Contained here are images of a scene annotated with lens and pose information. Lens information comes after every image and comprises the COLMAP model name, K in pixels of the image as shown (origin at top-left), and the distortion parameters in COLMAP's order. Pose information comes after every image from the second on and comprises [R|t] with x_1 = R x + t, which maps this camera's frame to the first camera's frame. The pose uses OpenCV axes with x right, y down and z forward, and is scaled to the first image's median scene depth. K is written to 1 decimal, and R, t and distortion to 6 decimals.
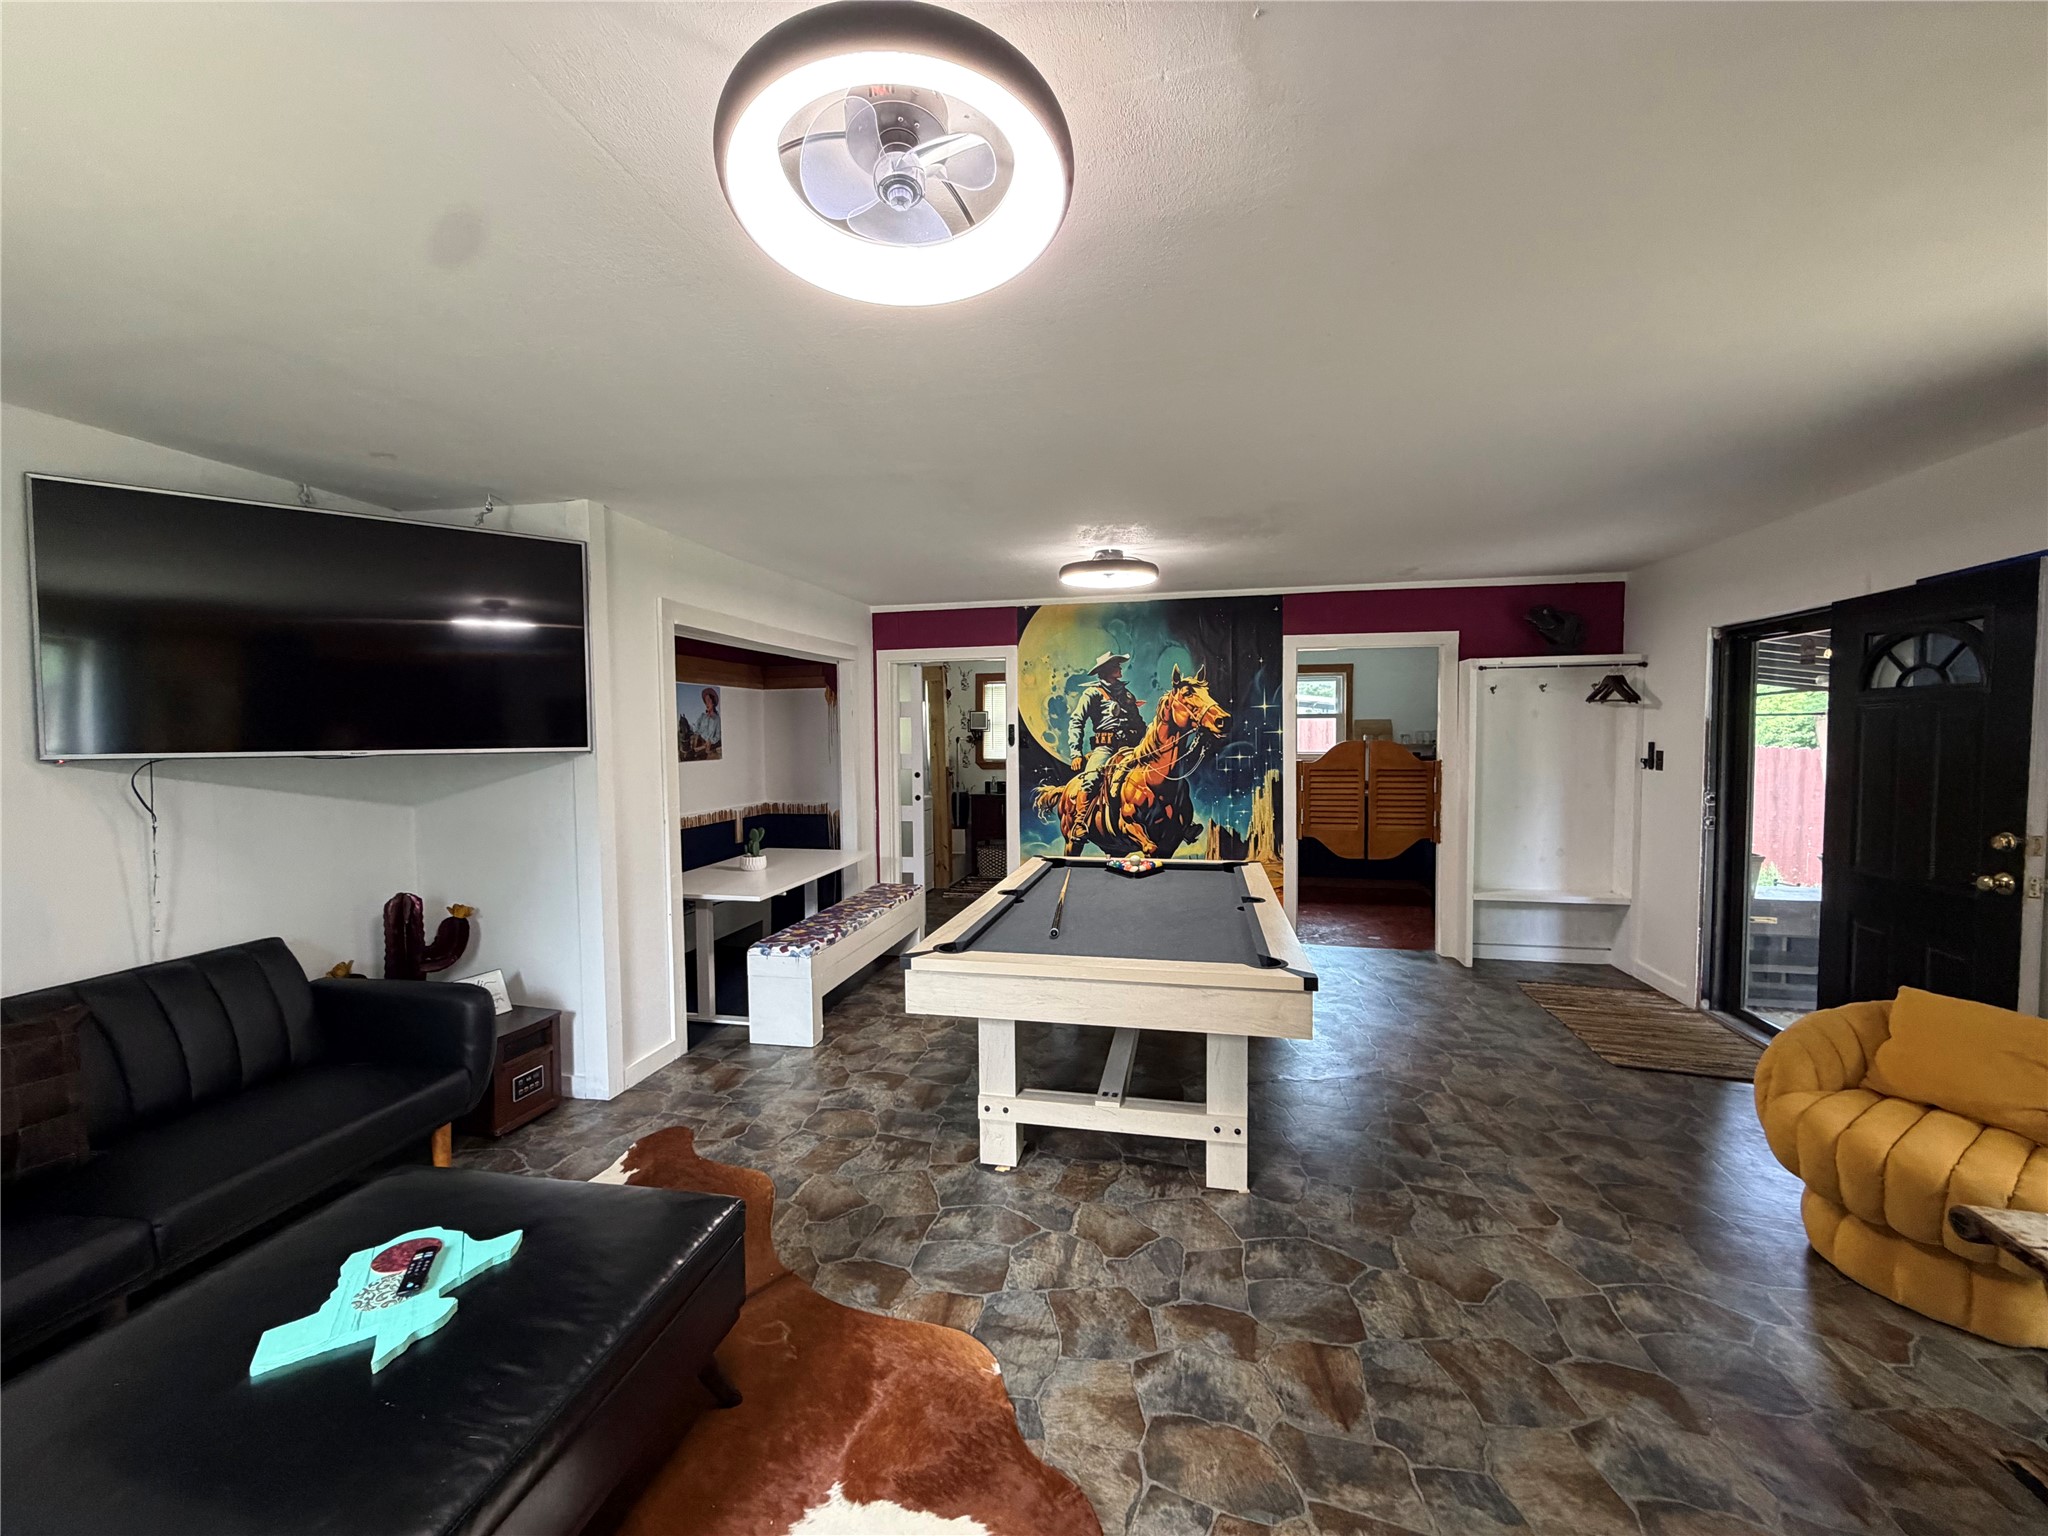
lens RADIAL K [[810.4, 0, 1030.4], [0, 810.4, 765.6], [0, 0, 1]] dist [-0.000066, 0.001427]
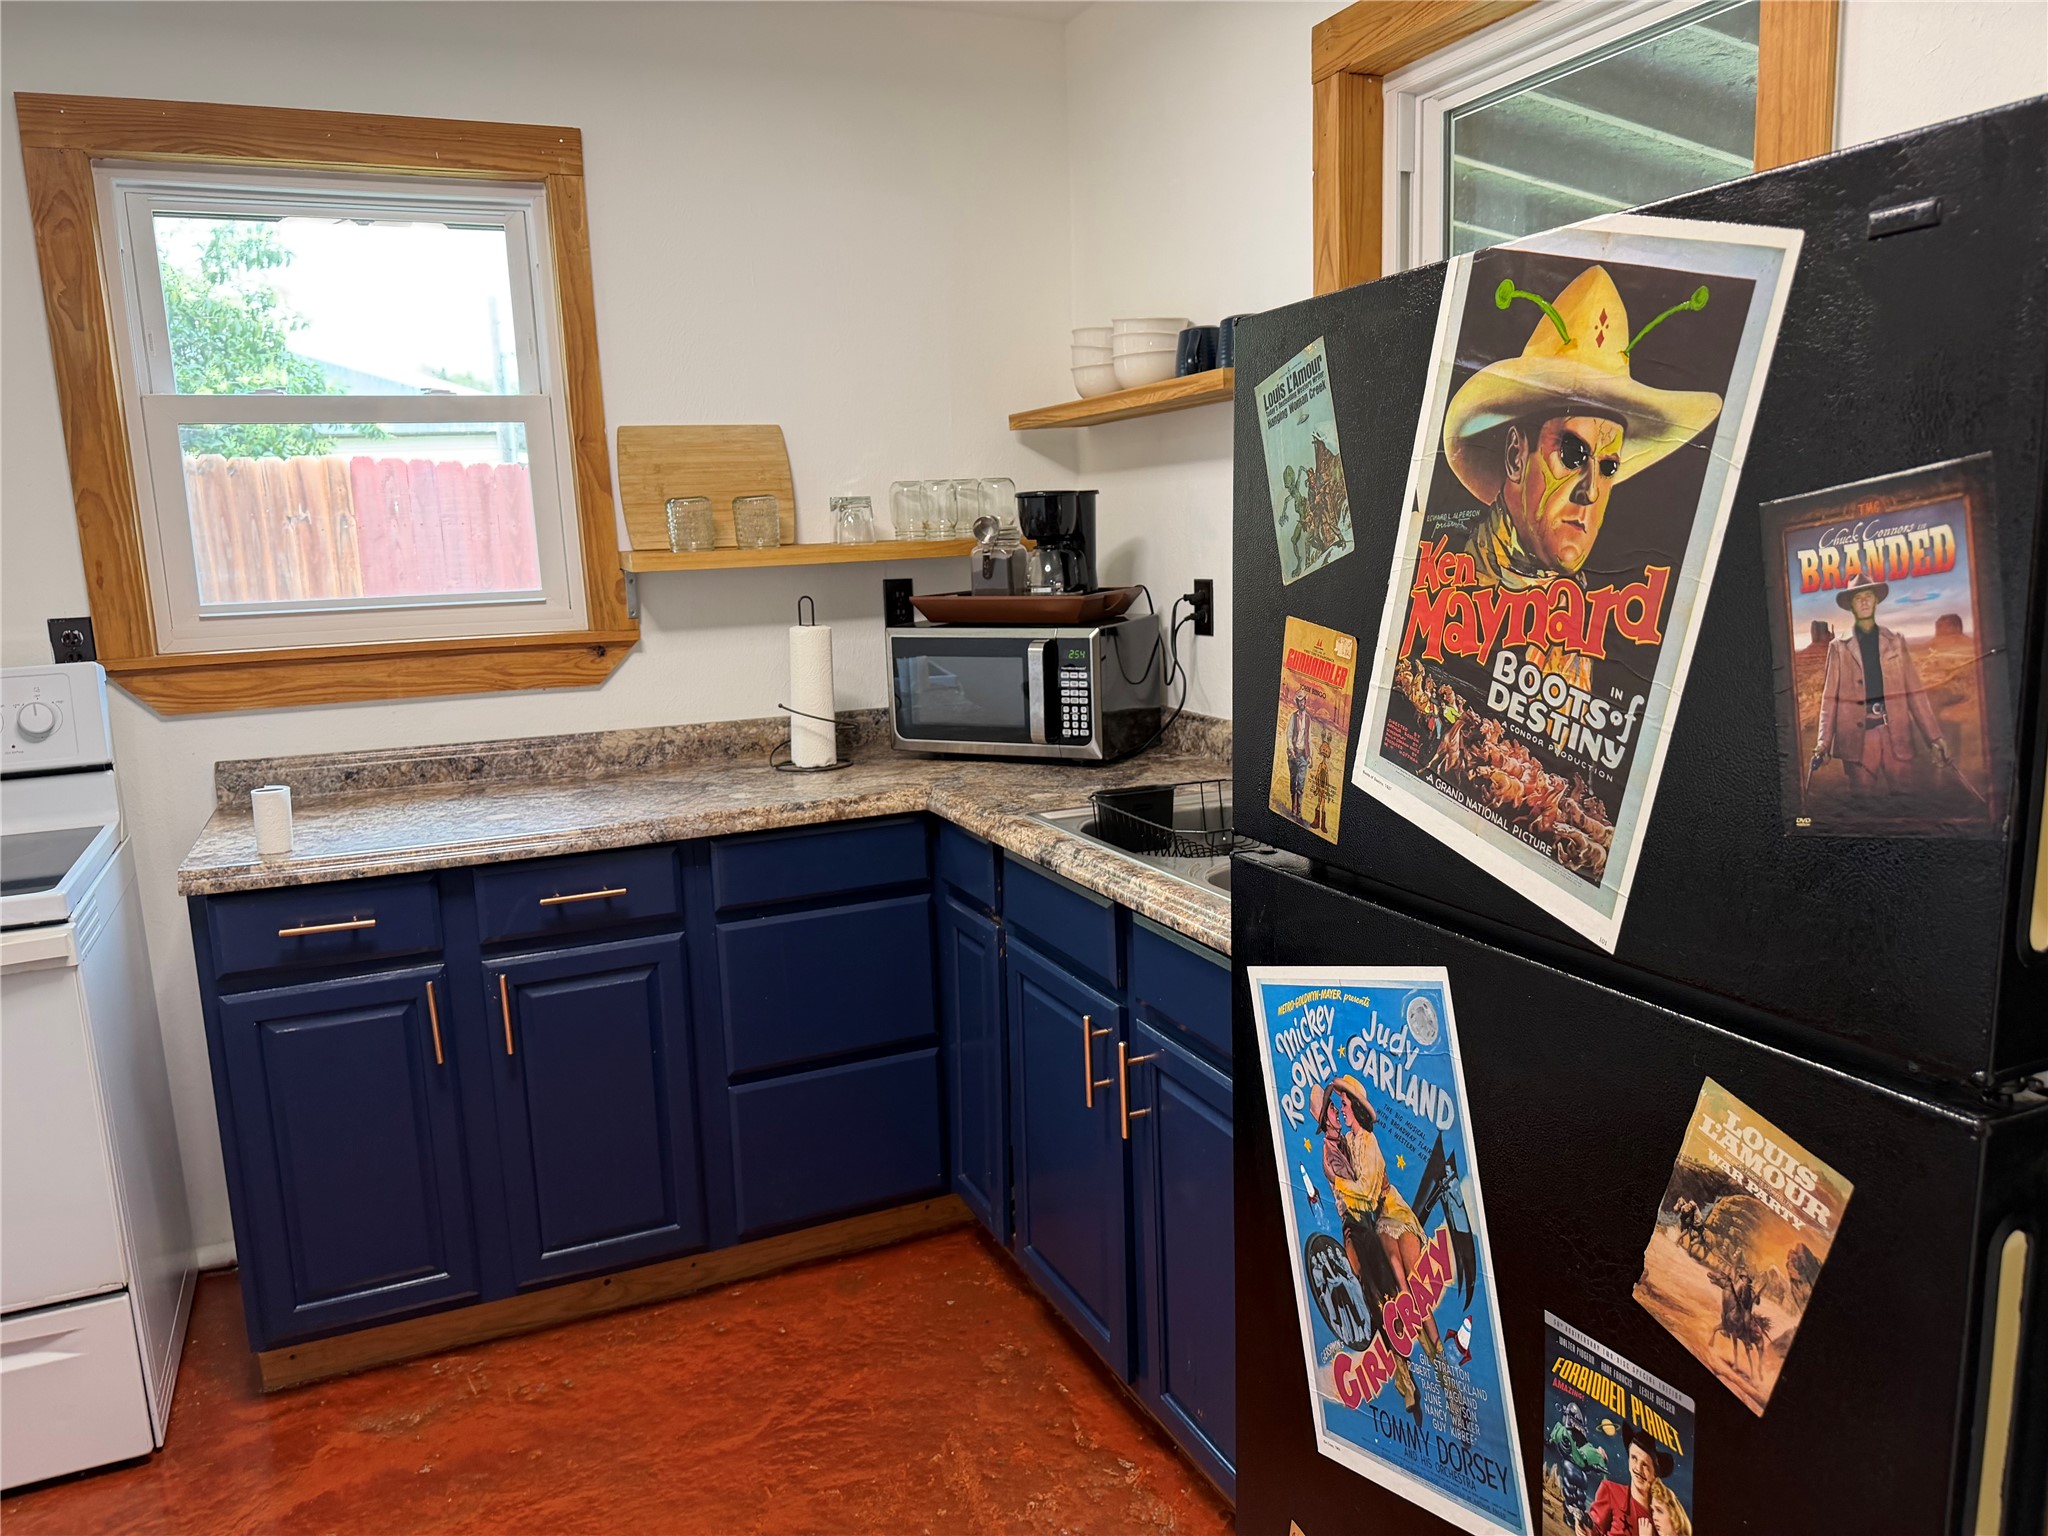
lens RADIAL K [[1441.6, 0, 1028.0], [0, 1441.6, 771.6], [0, 0, 1]] dist [0.070972, -0.094961]
pose [[0.809967, -0.123527, 0.573319, 0.392177], [0.055511, 0.989326, 0.134735, -0.022080], [-0.583842, -0.077305, 0.808178, 0.949229]]
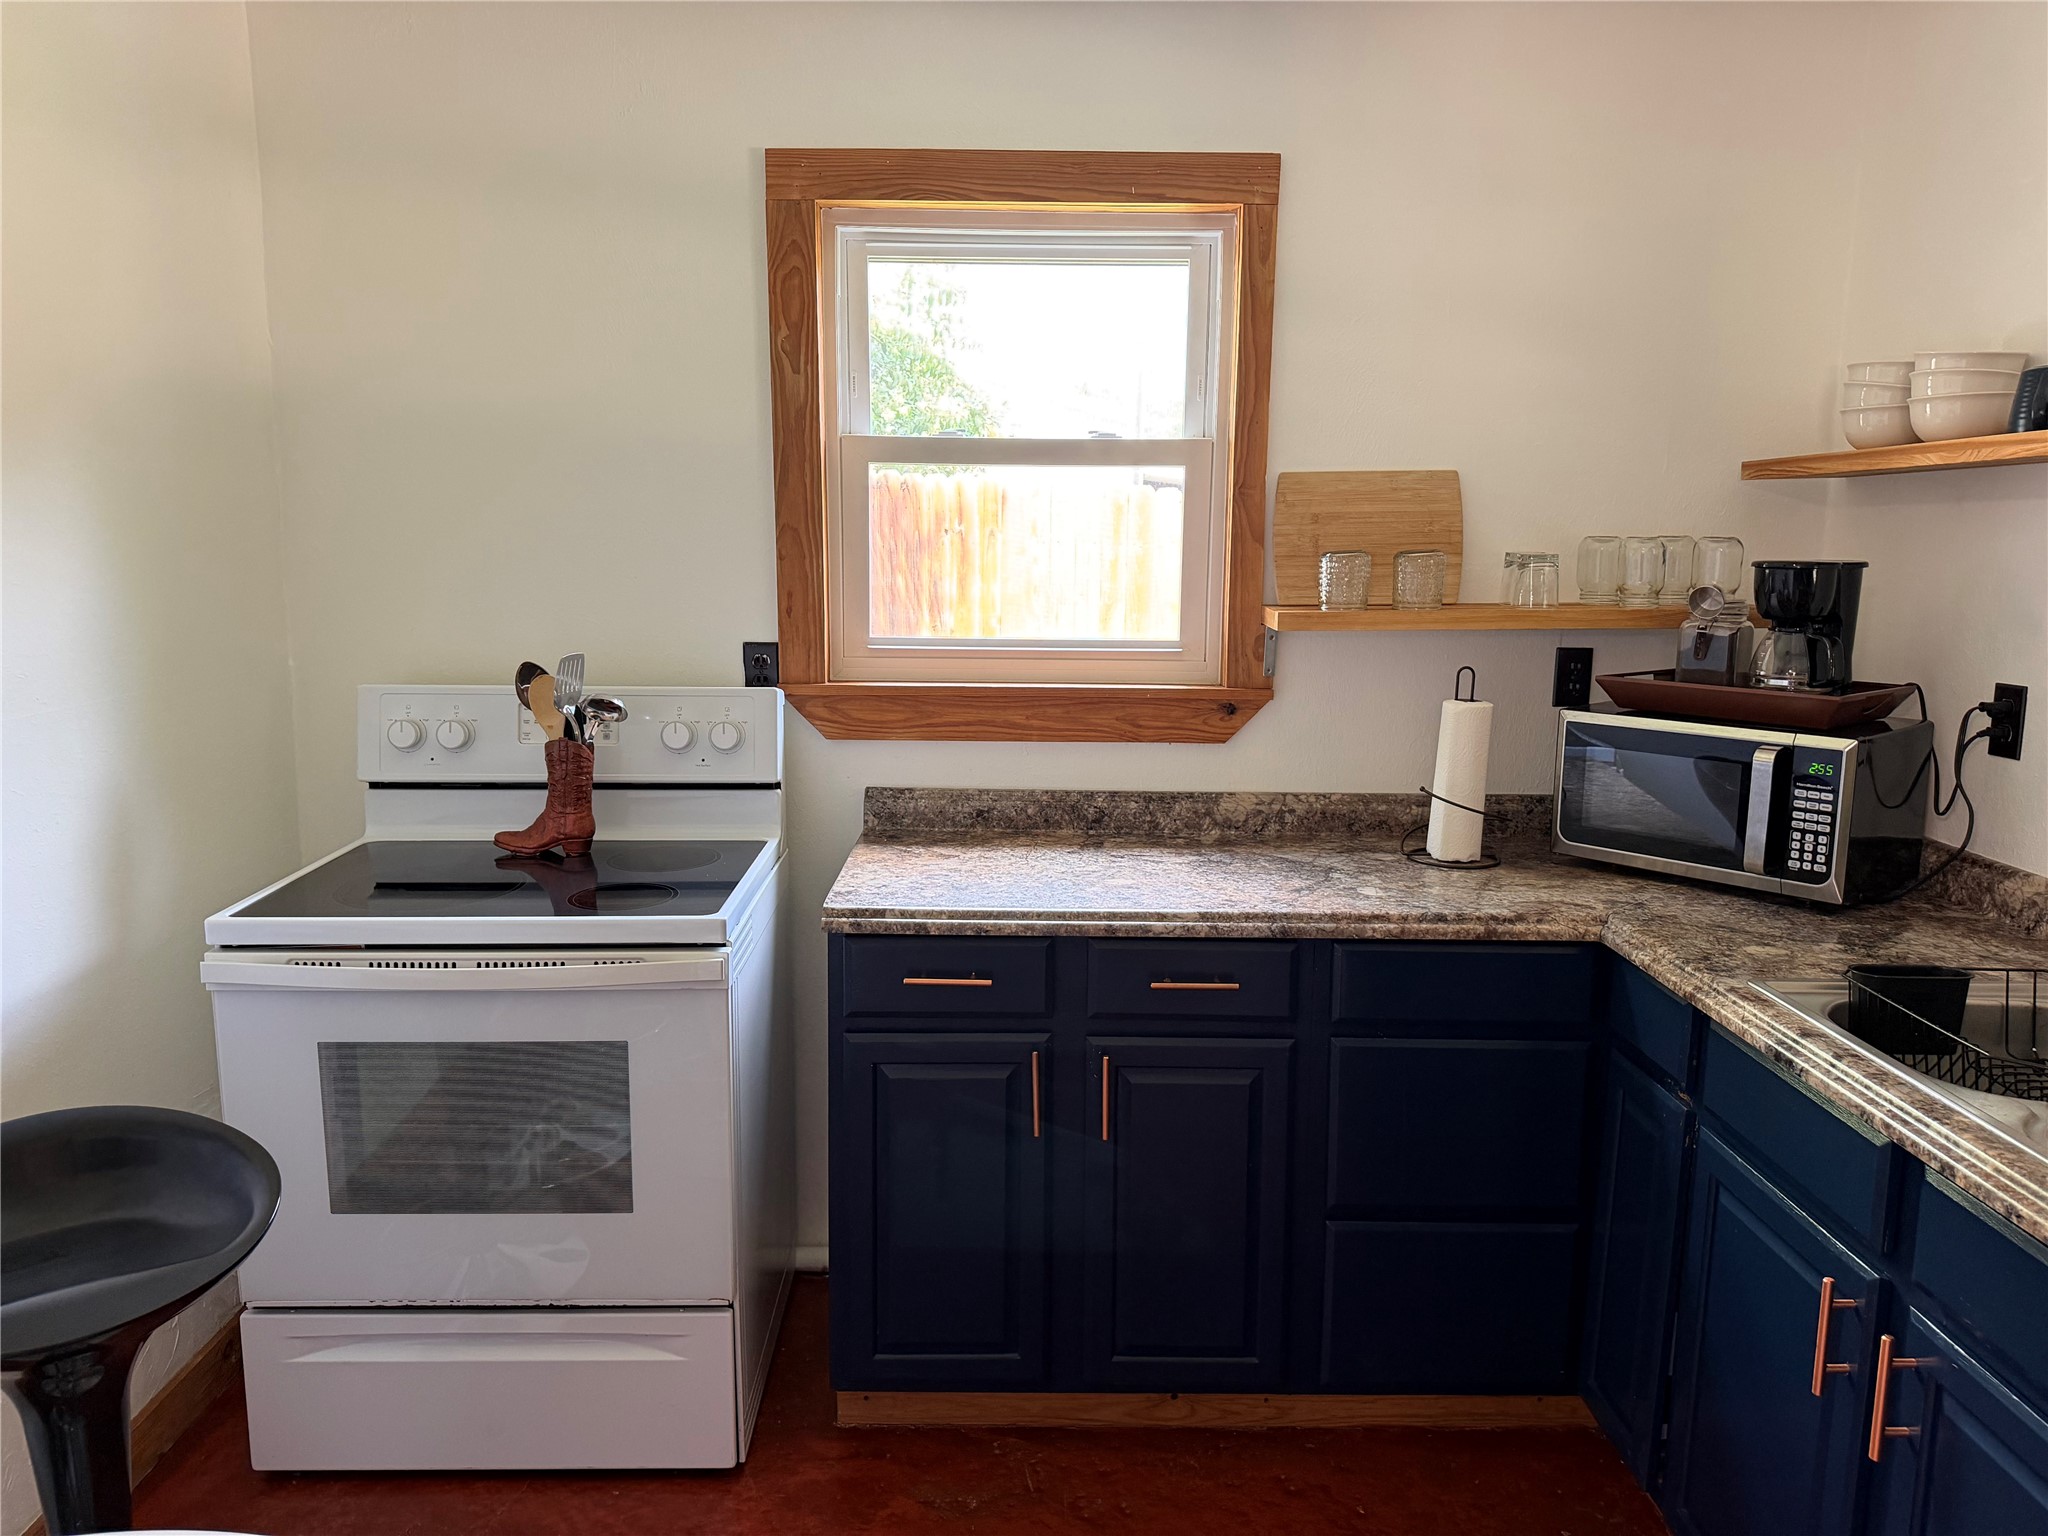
lens RADIAL K [[1441.6, 0, 1012.9], [0, 1441.6, 763.1], [0, 0, 1]] dist [0.070972, -0.094961]
pose [[0.977471, -0.018070, 0.210293, 0.397157], [-0.005380, 0.993872, 0.110410, -0.039281], [-0.210999, -0.109054, 0.971384, 1.006657]]
